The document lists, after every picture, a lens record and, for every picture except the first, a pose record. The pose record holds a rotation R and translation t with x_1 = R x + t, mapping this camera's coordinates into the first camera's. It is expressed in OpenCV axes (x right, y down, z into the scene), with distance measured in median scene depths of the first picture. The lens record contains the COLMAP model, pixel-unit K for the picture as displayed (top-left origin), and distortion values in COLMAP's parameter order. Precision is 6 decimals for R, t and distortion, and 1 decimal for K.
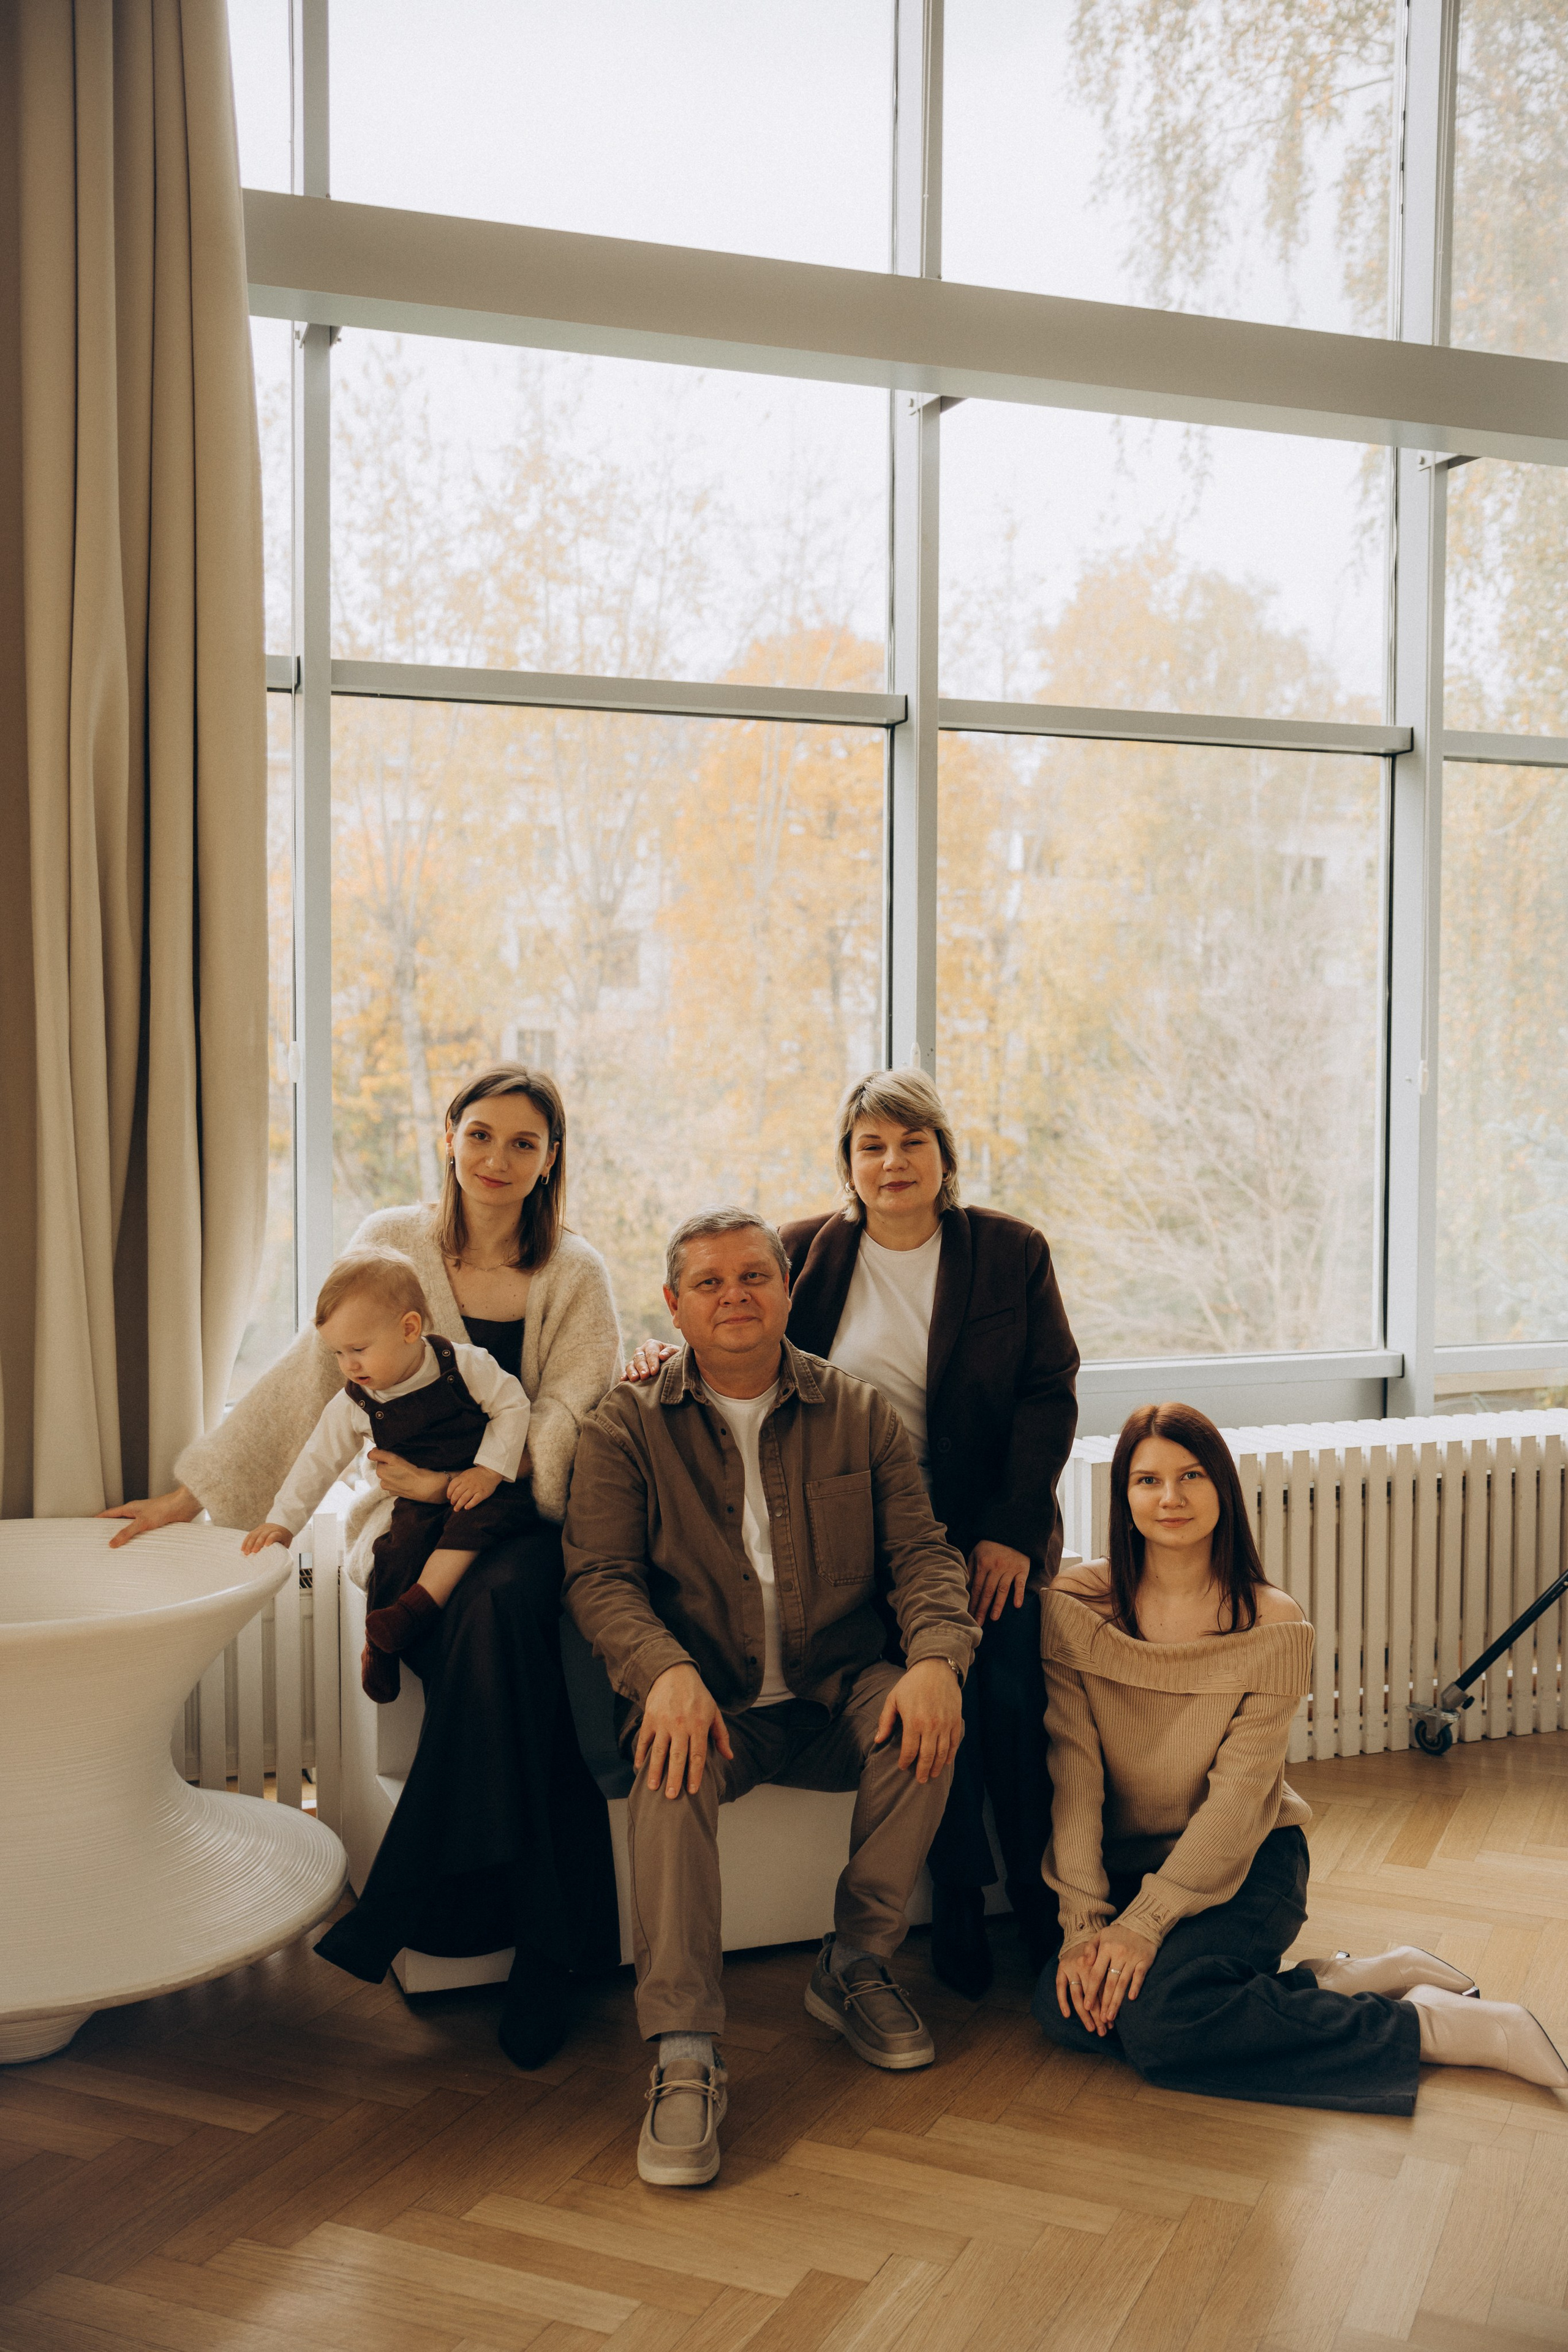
lens RADIAL K [[2509.5, 0, 784.0], [0, 2509.5, 1176.0], [0, 0, 1]] dist [0.121367, 0.002767]
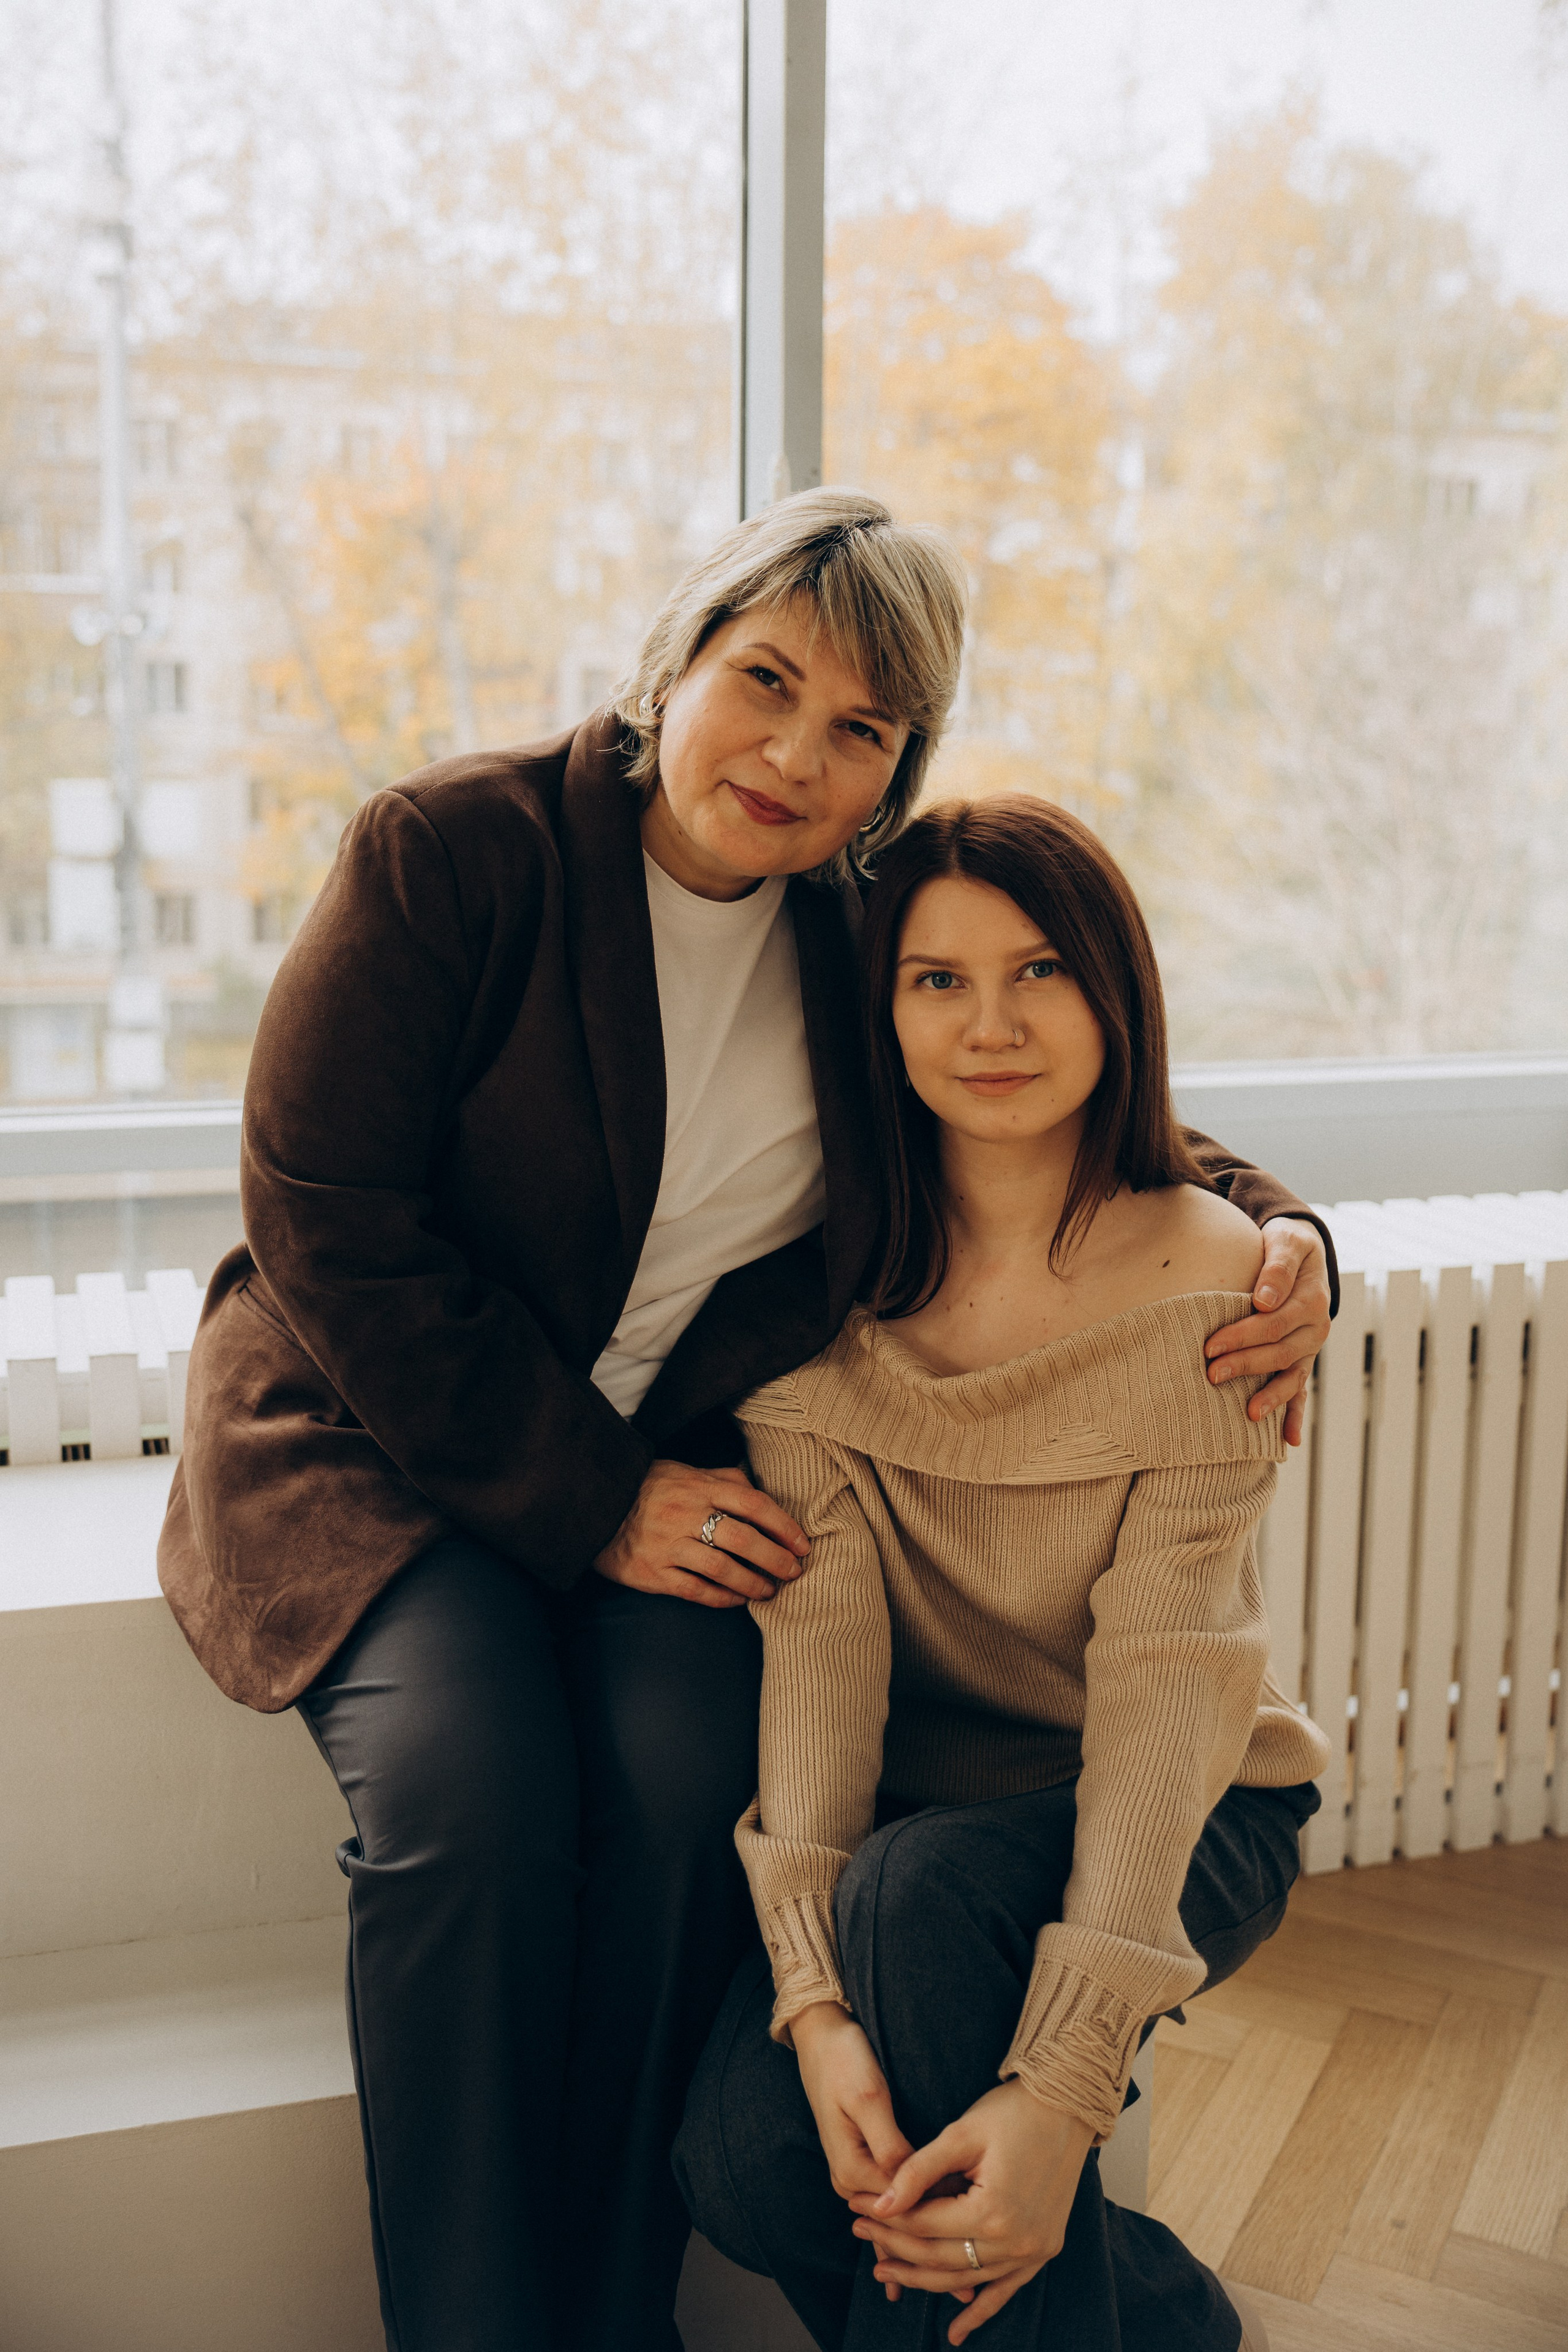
lens RADIAL K [[2425.0, 0, 784.0], [0, 2425.0, 1176.0], [0, 0, 1]] dist [0.008352, 0.006528]
pose [[0.997937, 0.014101, -0.062635, 0.027737], [-0.006495, 0.992751, 0.120017, 0.019811], [0.063873, -0.119362, 0.990794, 0.111730]]
